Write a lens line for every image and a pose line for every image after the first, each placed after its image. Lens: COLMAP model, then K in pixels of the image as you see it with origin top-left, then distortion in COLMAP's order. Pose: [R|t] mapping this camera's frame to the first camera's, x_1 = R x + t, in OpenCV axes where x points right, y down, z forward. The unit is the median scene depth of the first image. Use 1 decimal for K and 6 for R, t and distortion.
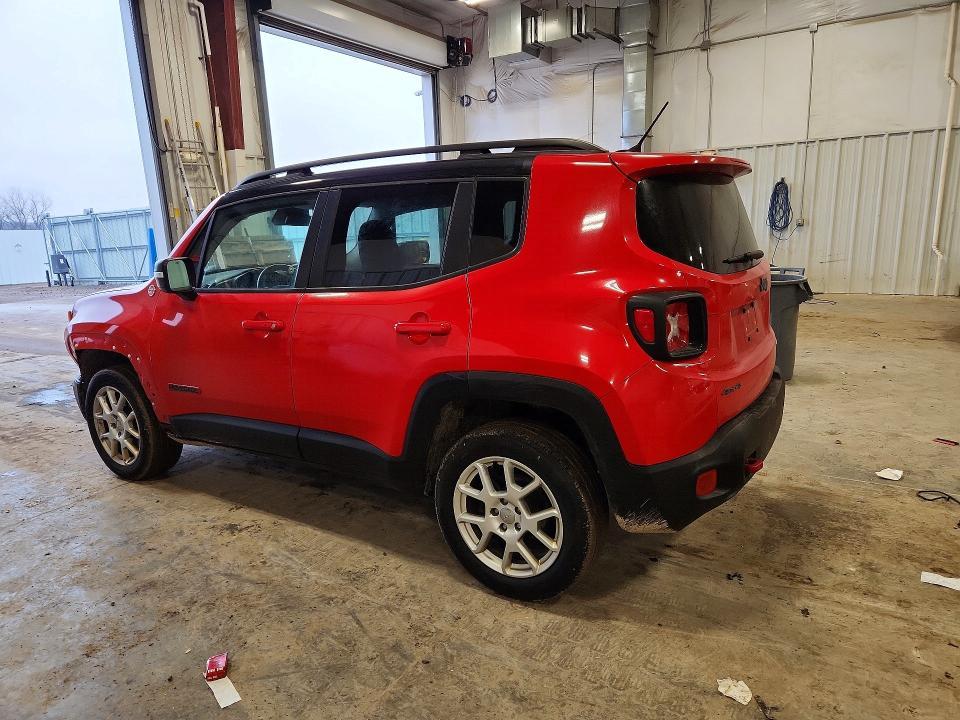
lens RADIAL K [[635.6, 0, 480.0], [0, 635.6, 360.0], [0, 0, 1]] dist [0.003416, -0.002838]
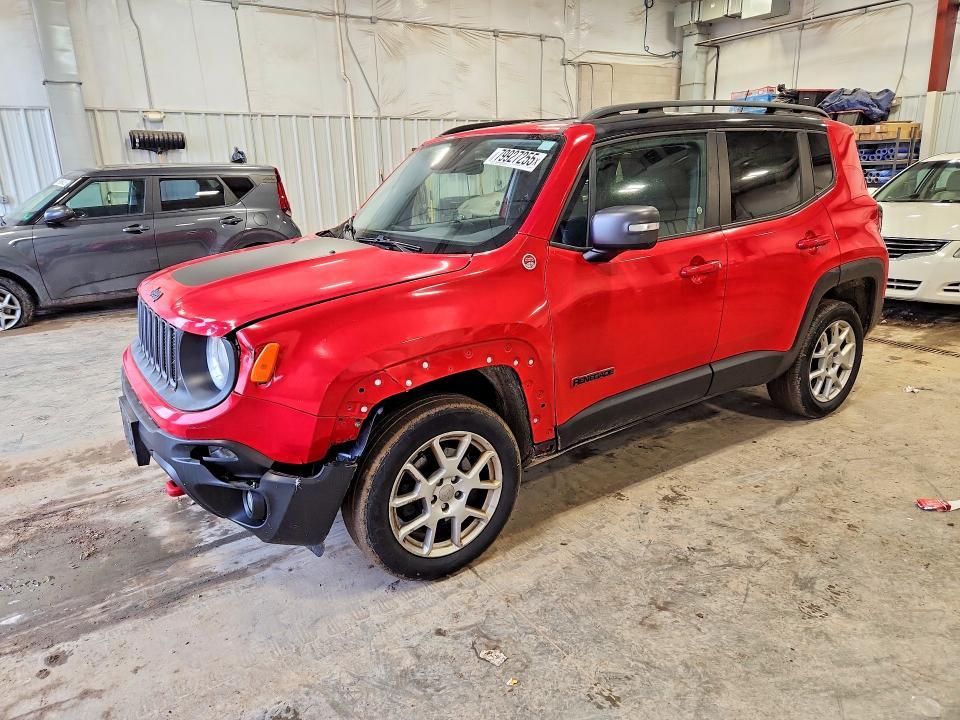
lens RADIAL K [[666.0, 0, 483.1], [0, 666.0, 332.8], [0, 0, 1]] dist [0.035429, -0.000501]
pose [[0.399000, -0.186803, 0.897722, -1.259610], [0.208252, 0.971906, 0.109680, -0.118424], [-0.892990, 0.143190, 0.426692, 0.778488]]
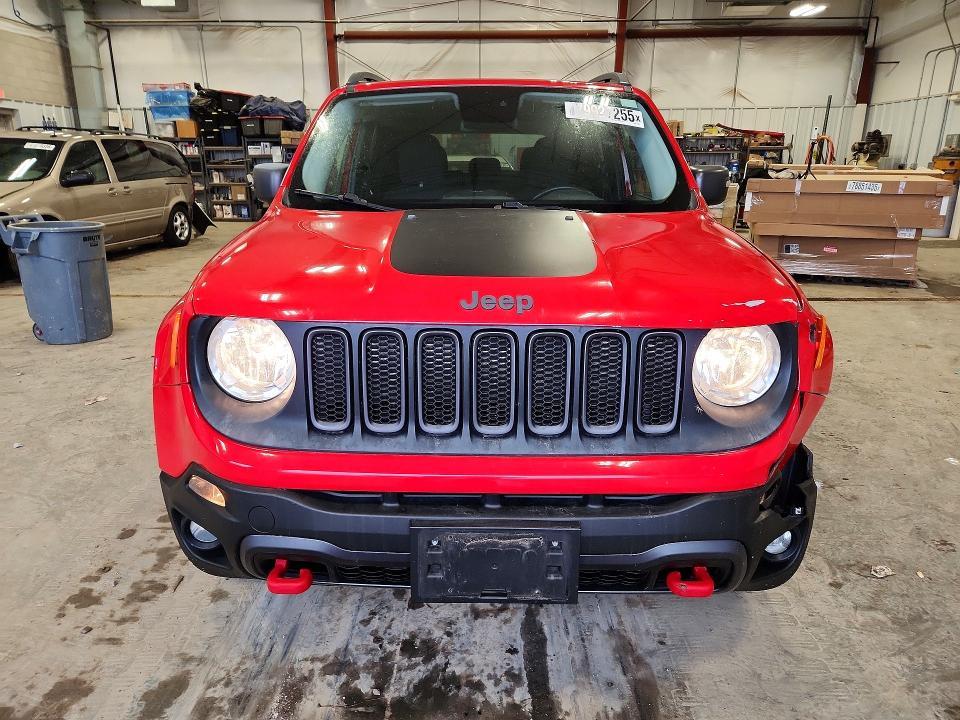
lens RADIAL K [[635.6, 0, 480.0], [0, 635.6, 360.0], [0, 0, 1]] dist [0.003416, -0.002838]
pose [[-0.530063, -0.205268, 0.822738, -1.197869], [0.196411, 0.914150, 0.354616, -0.154183], [-0.824898, 0.349563, -0.444240, 0.997091]]
